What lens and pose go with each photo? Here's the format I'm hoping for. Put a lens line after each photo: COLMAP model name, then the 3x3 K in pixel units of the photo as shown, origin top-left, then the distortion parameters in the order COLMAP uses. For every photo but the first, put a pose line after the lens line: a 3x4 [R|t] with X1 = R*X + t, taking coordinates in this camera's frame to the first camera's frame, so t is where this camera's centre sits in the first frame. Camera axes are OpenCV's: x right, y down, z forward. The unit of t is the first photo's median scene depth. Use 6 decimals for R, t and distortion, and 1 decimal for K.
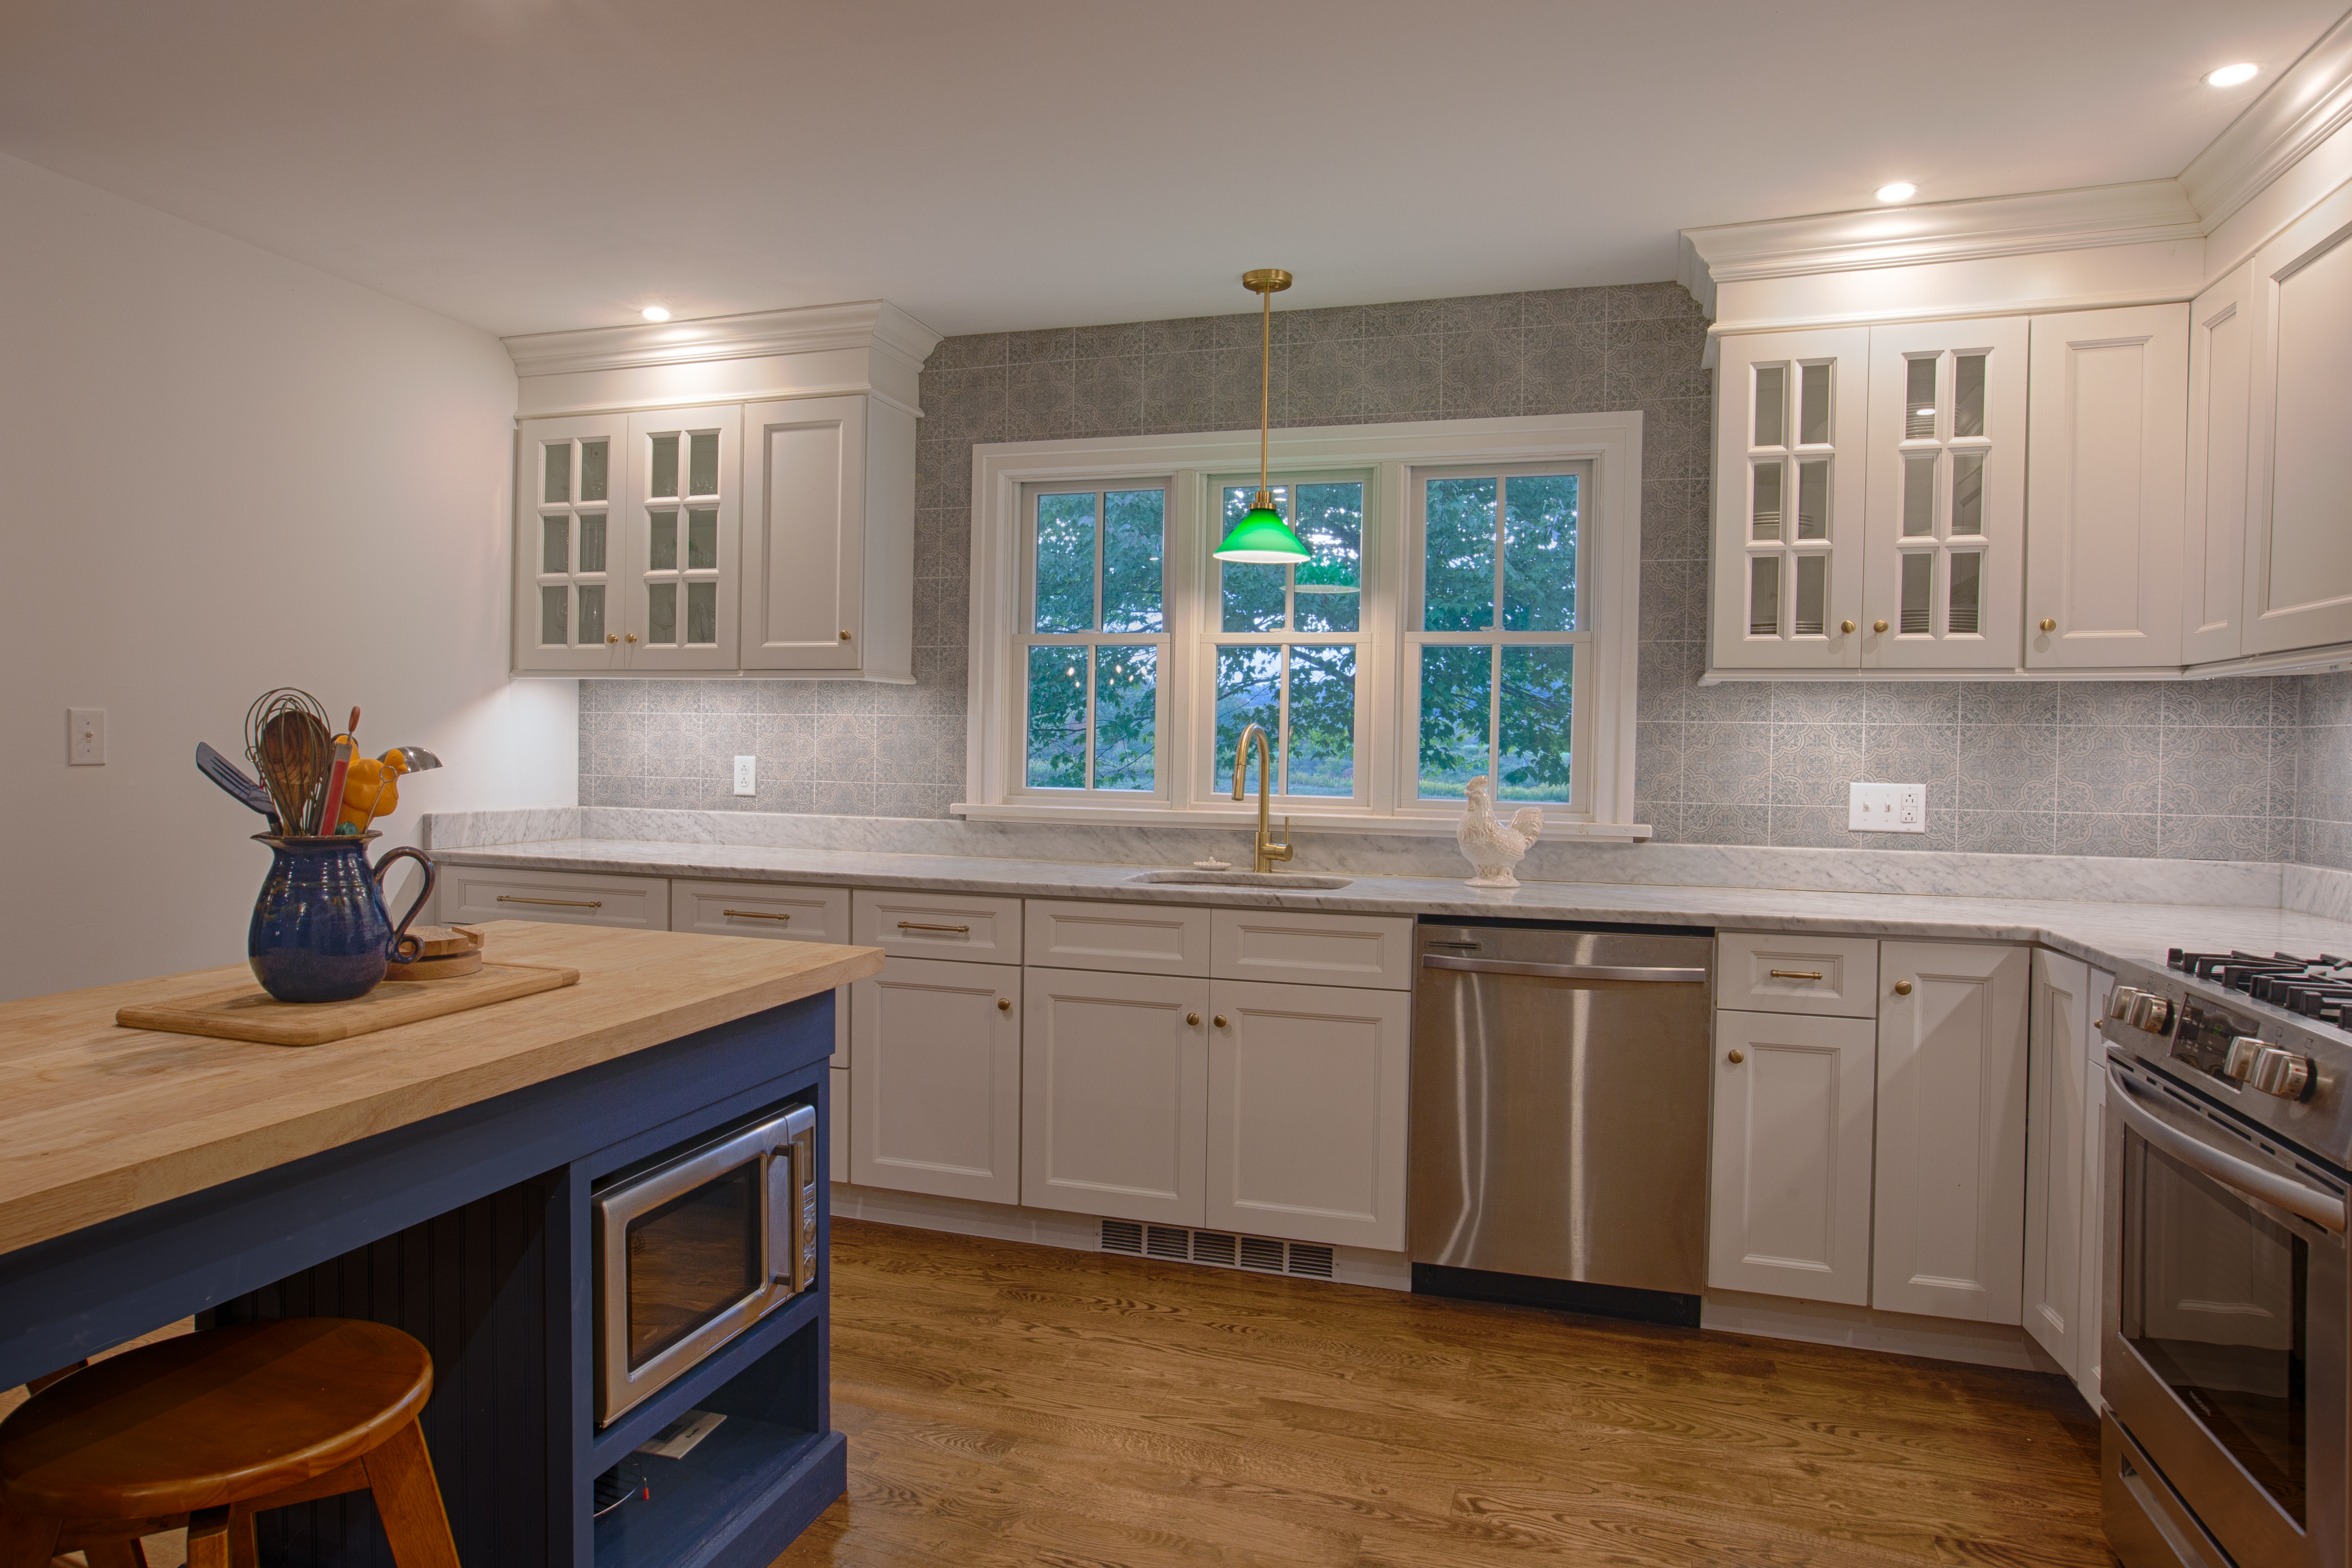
lens RADIAL K [[1414.3, 0, 1060.1], [0, 1414.3, 776.9], [0, 0, 1]] dist [-0.061769, 0.052627]
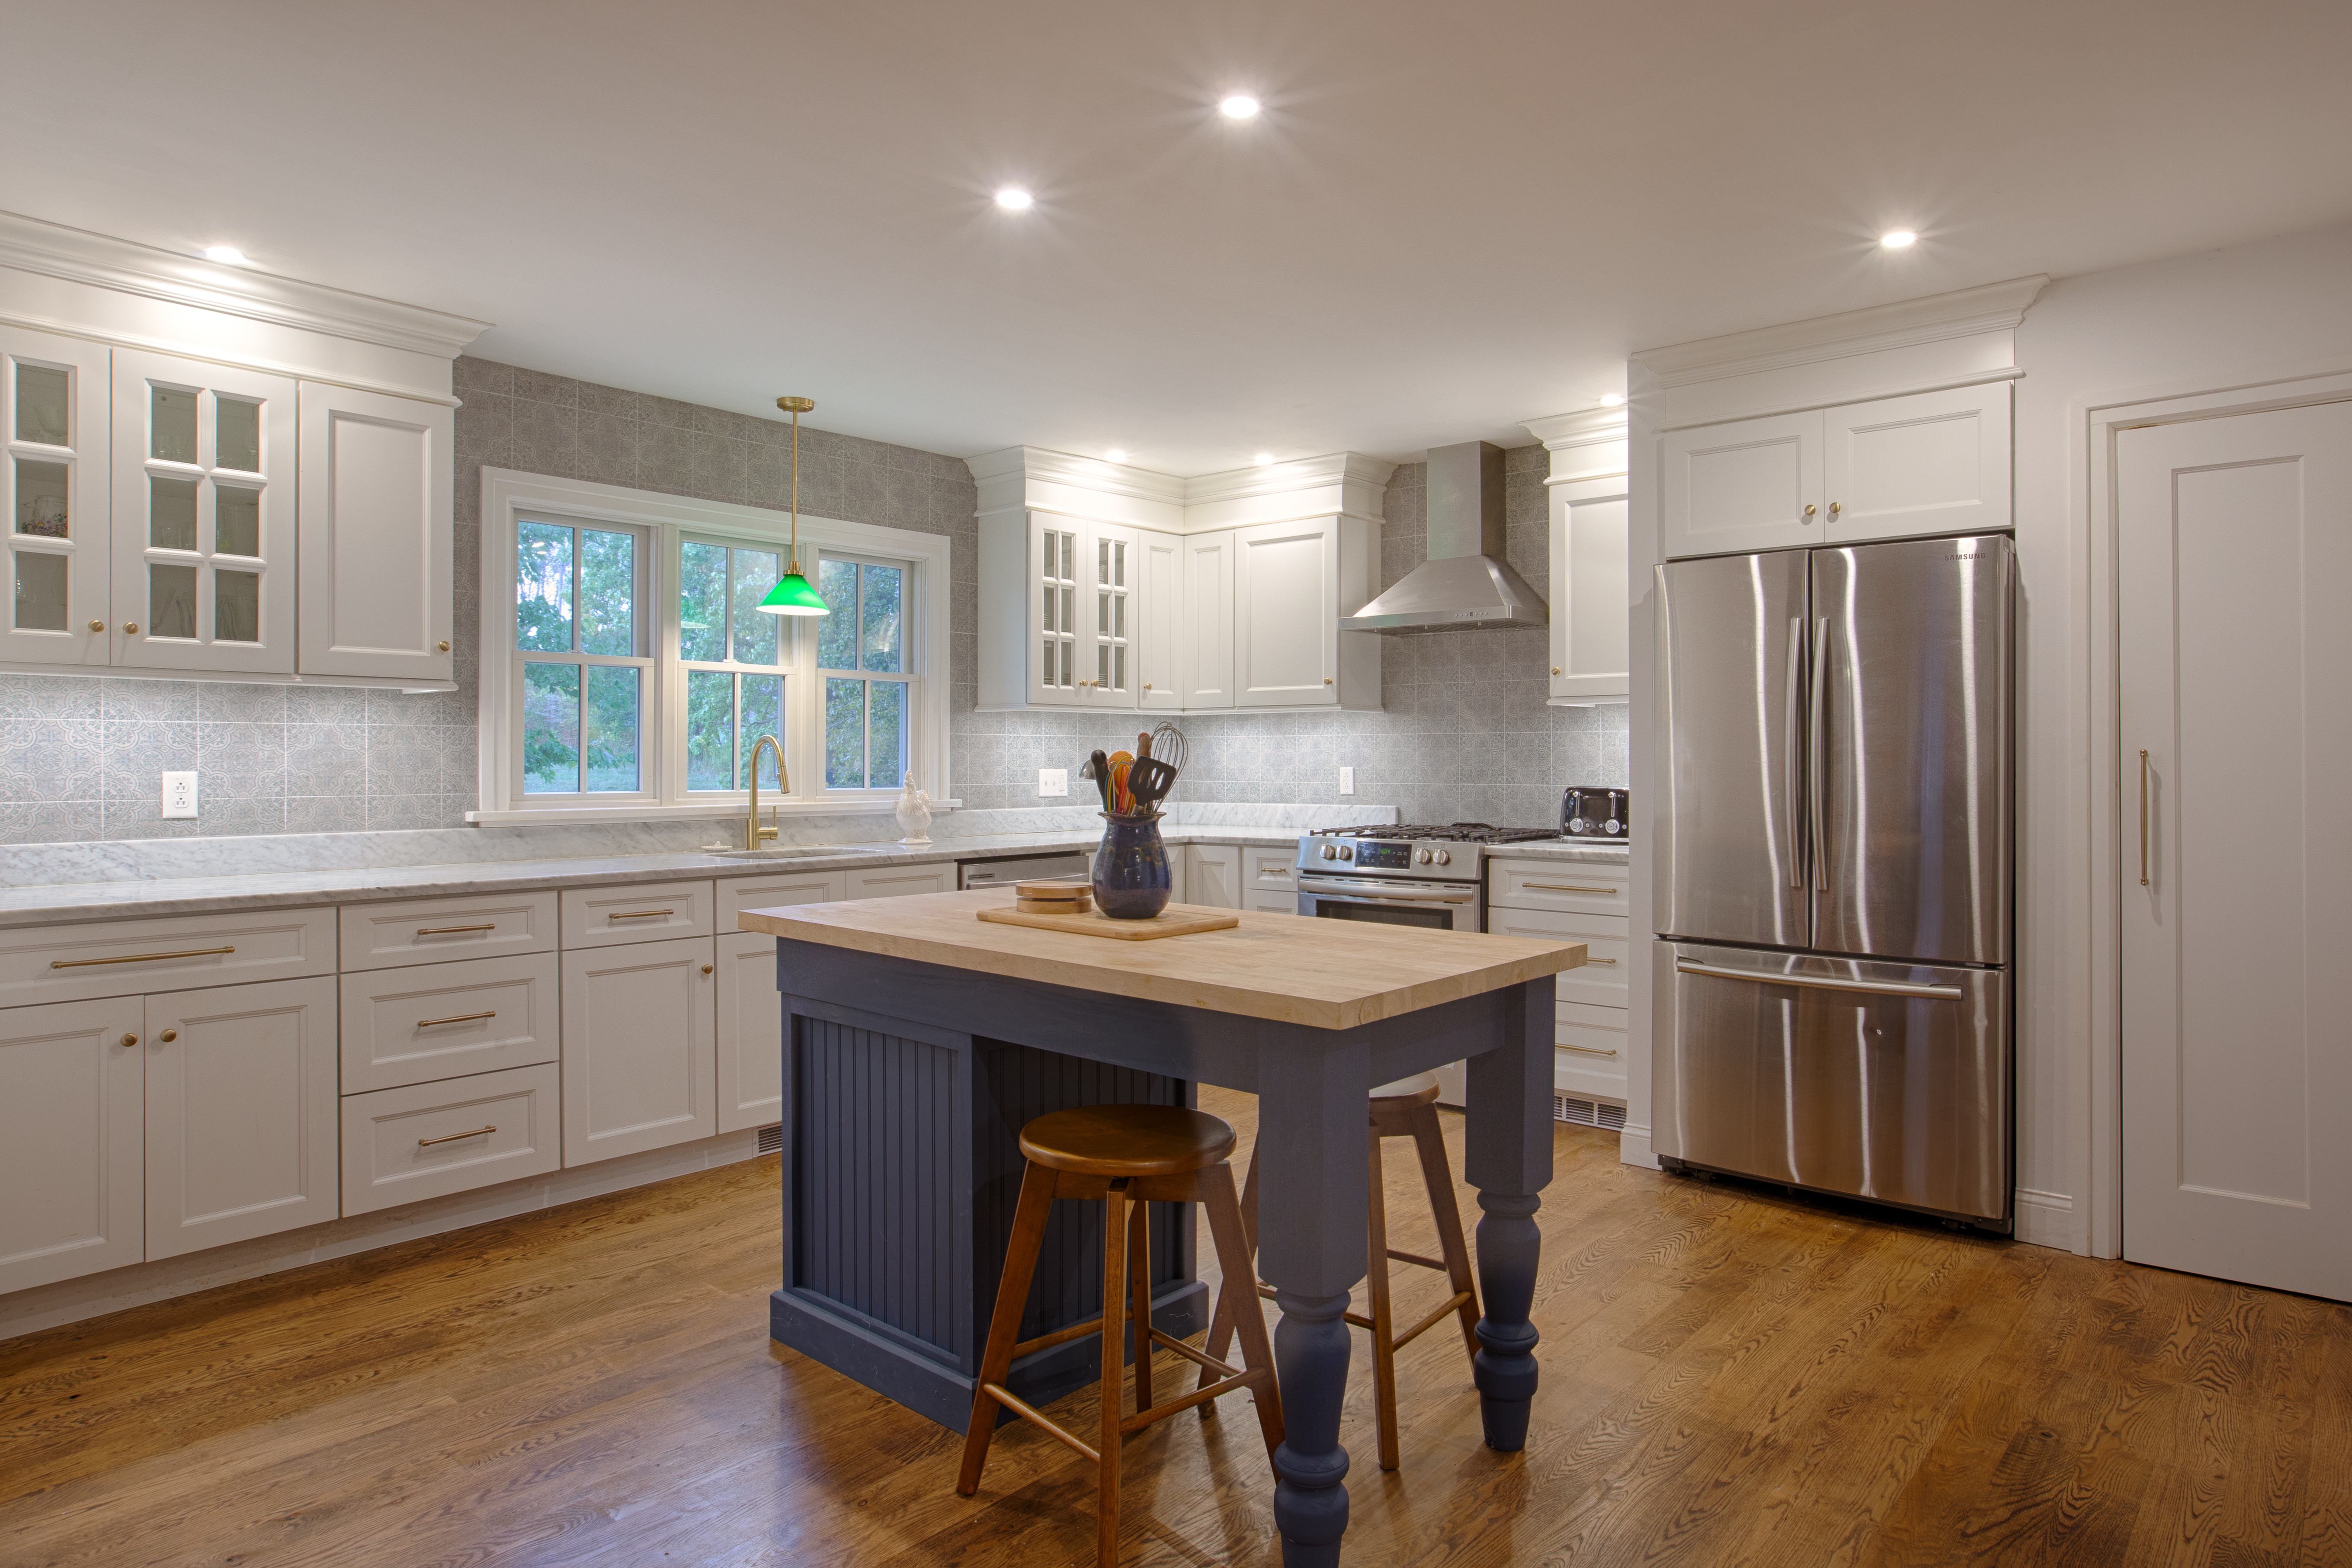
lens RADIAL K [[1403.4, 0, 1214.9], [0, 1403.4, 764.2], [0, 0, 1]] dist [-0.066150, 0.059041]
pose [[0.360925, -0.019405, 0.932393, -0.953899], [0.027099, 0.999580, 0.010314, -0.013566], [-0.932201, 0.021545, 0.361299, 0.155773]]
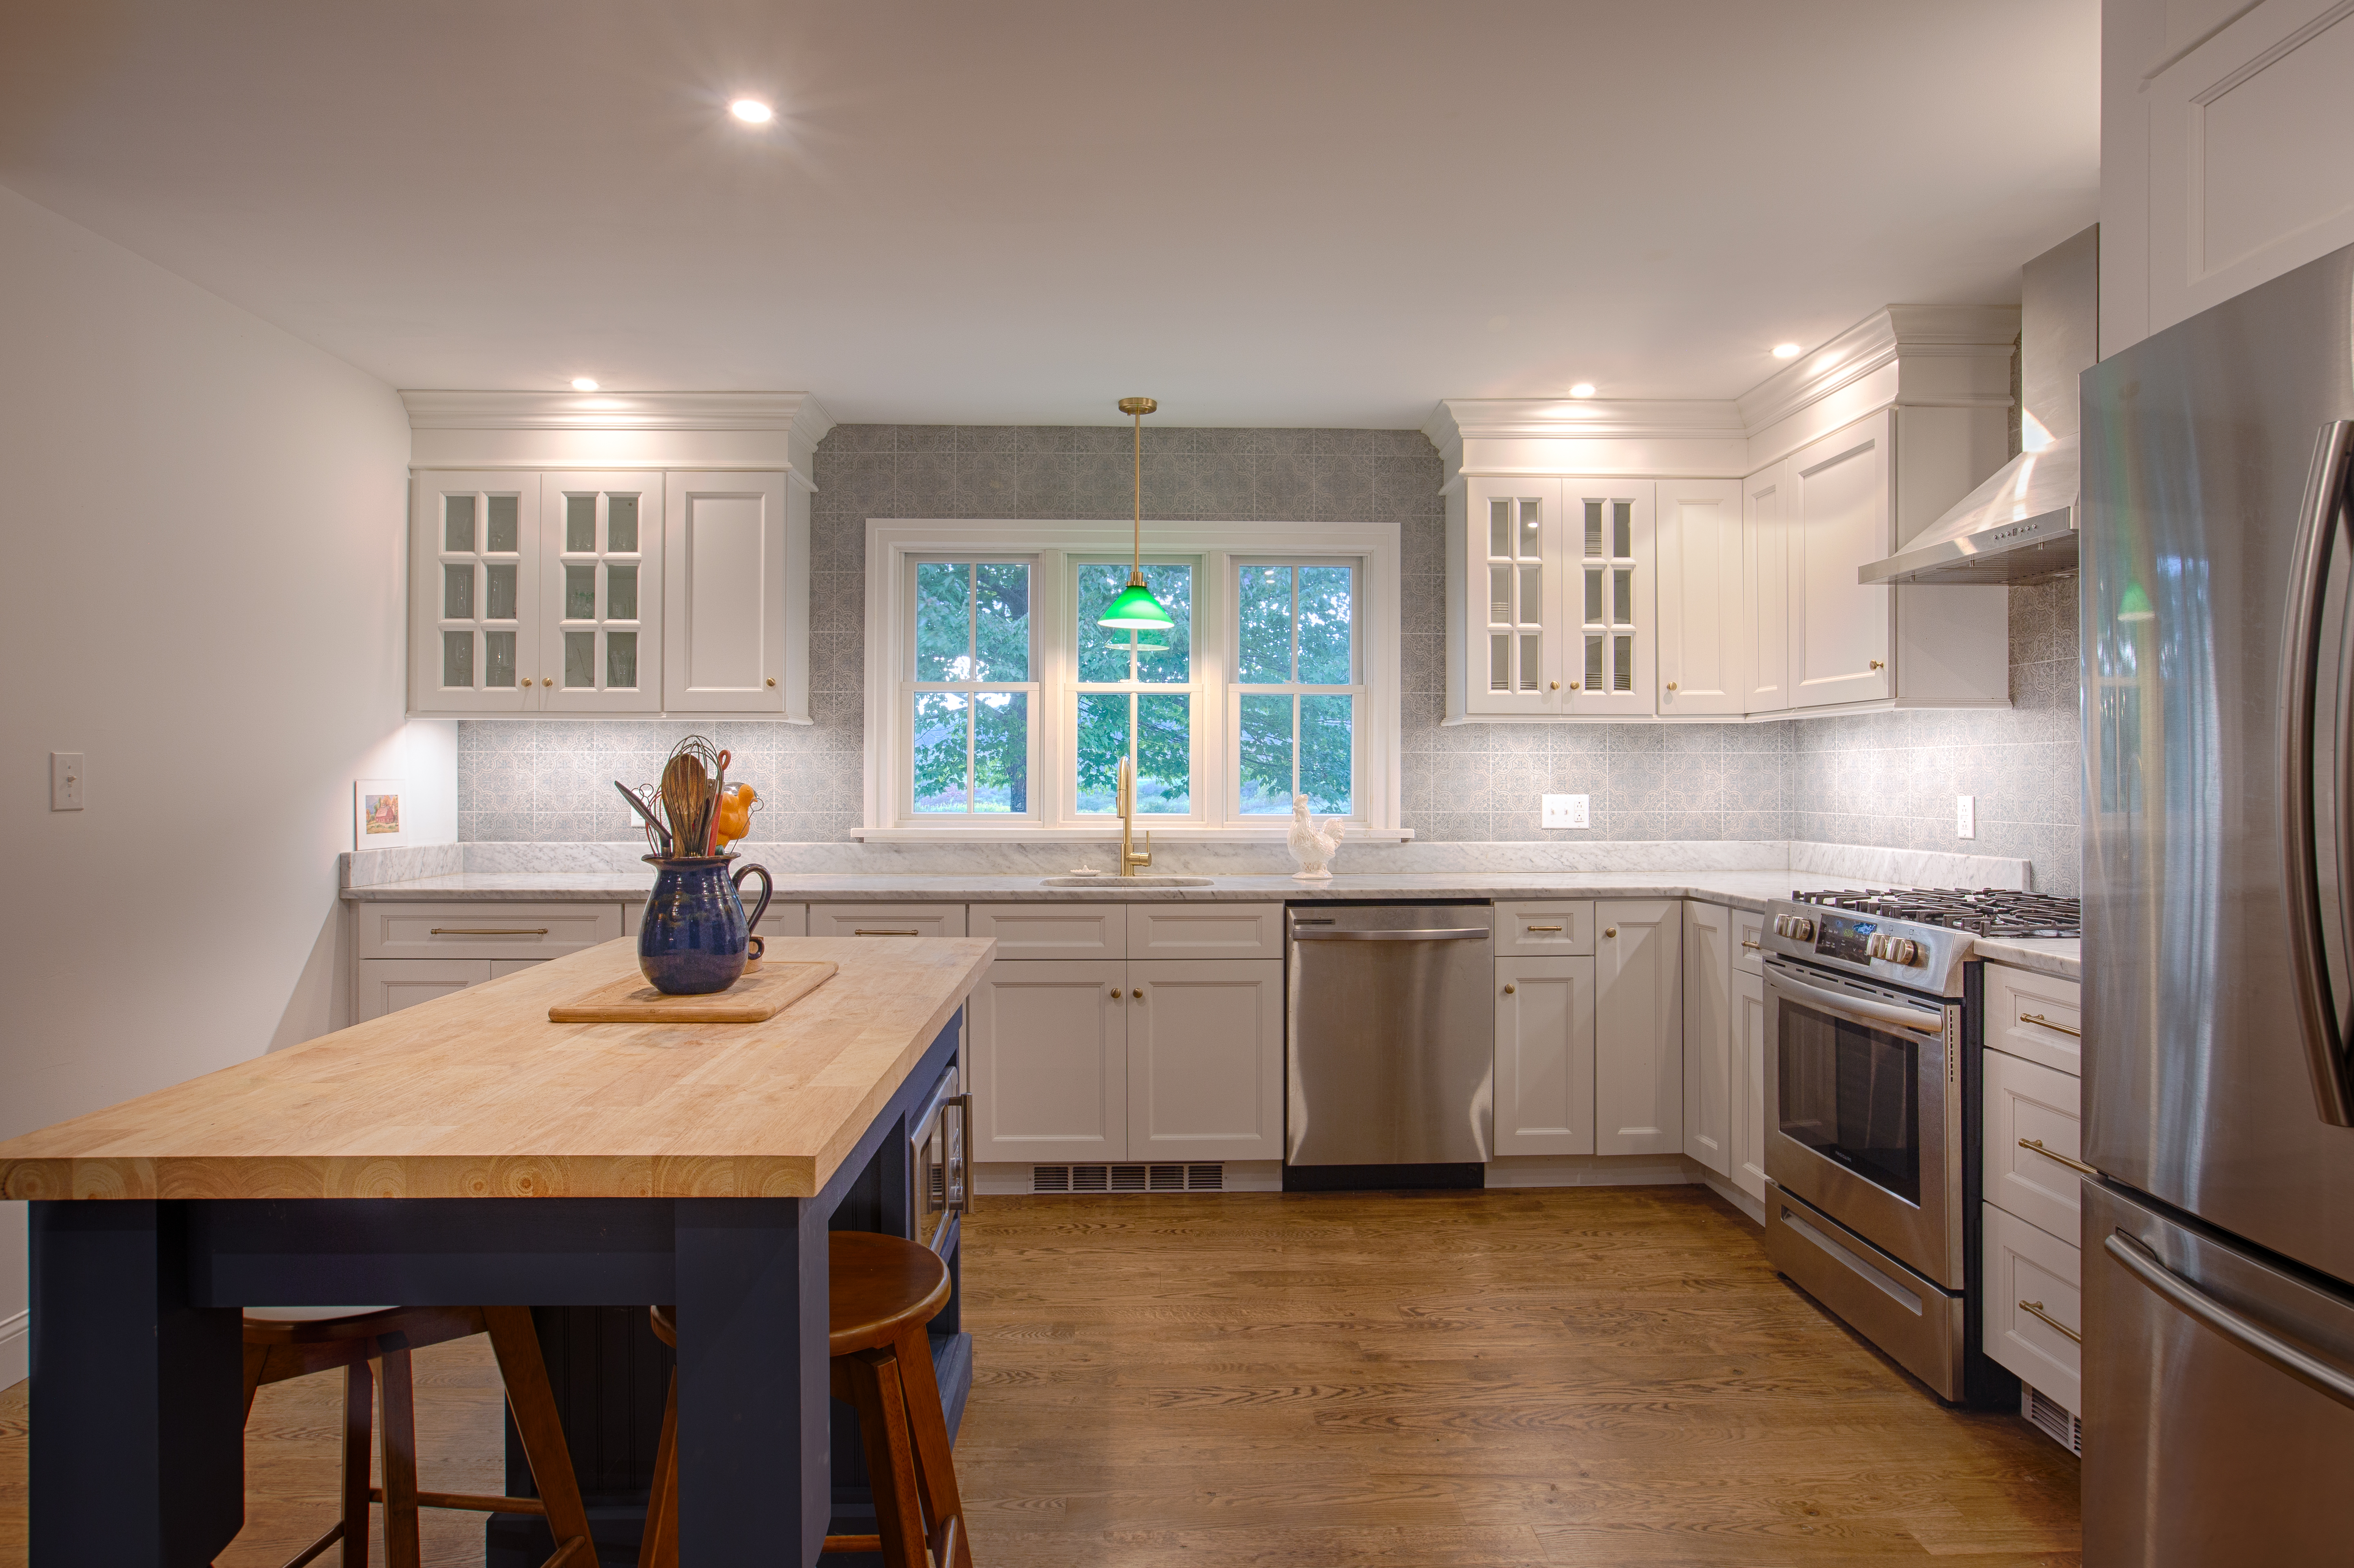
lens RADIAL K [[1318.6, 0, 1132.1], [0, 1318.6, 772.6], [0, 0, 1]] dist [-0.057033, 0.043880]
pose [[0.937376, -0.013312, 0.348064, -0.273530], [0.021784, 0.999554, -0.020439, -0.000050], [-0.347637, 0.026742, 0.937248, -0.096699]]
